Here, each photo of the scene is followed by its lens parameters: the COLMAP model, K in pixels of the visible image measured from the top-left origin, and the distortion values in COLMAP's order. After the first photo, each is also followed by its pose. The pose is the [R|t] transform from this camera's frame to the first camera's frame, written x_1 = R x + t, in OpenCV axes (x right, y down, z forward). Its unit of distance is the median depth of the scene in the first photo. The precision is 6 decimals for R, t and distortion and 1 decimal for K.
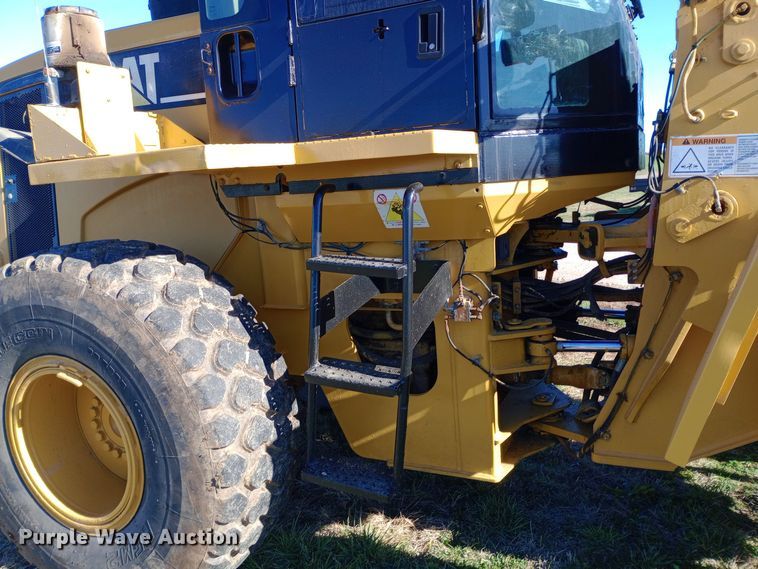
lens RADIAL K [[619.3, 0, 379.0], [0, 619.3, 284.5], [0, 0, 1]] dist [0.058916, -0.087933]
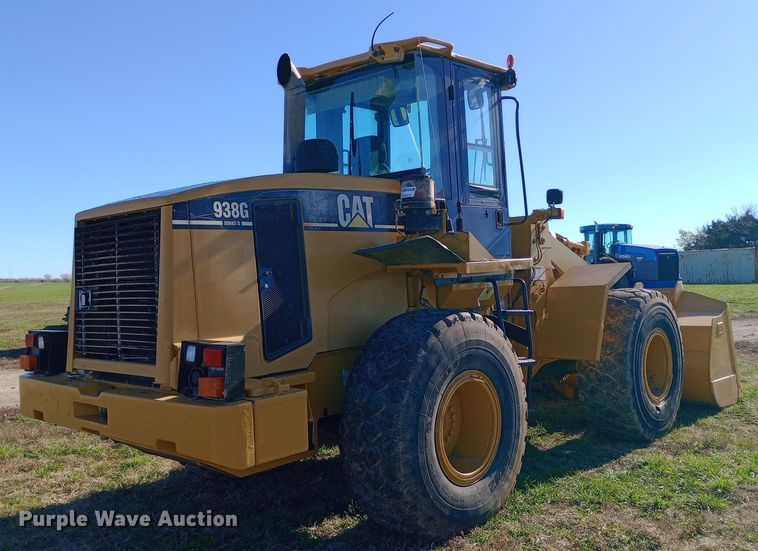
lens RADIAL K [[720.7, 0, 379.0], [0, 720.7, 275.5], [0, 0, 1]] dist [0.004031, 0.001414]
pose [[0.307548, 0.046062, 0.950417, -2.607171], [0.184159, 0.977061, -0.106945, 0.025611], [-0.933542, 0.207918, 0.292011, 0.622244]]
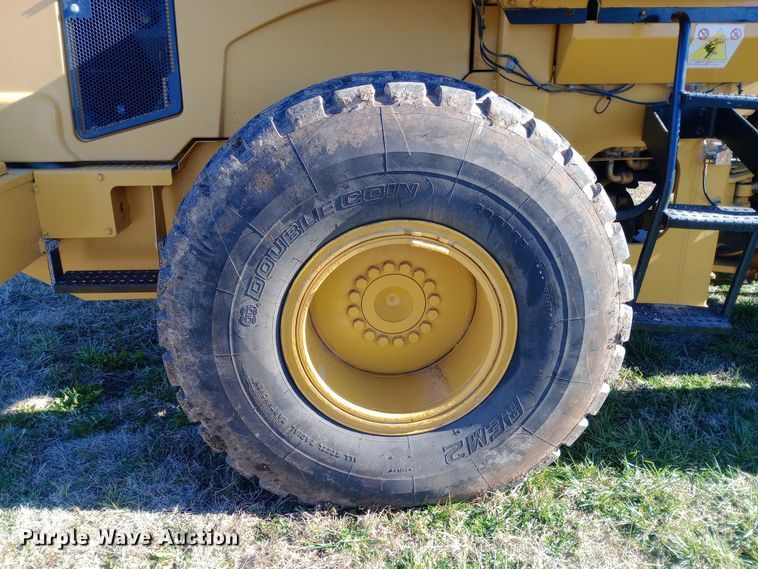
lens RADIAL K [[619.3, 0, 379.0], [0, 619.3, 284.5], [0, 0, 1]] dist [0.058916, -0.087933]
pose [[0.880459, -0.111010, 0.460944, -0.946605], [0.033224, 0.984259, 0.173580, 0.060372], [-0.472957, -0.137515, 0.870288, 0.347911]]
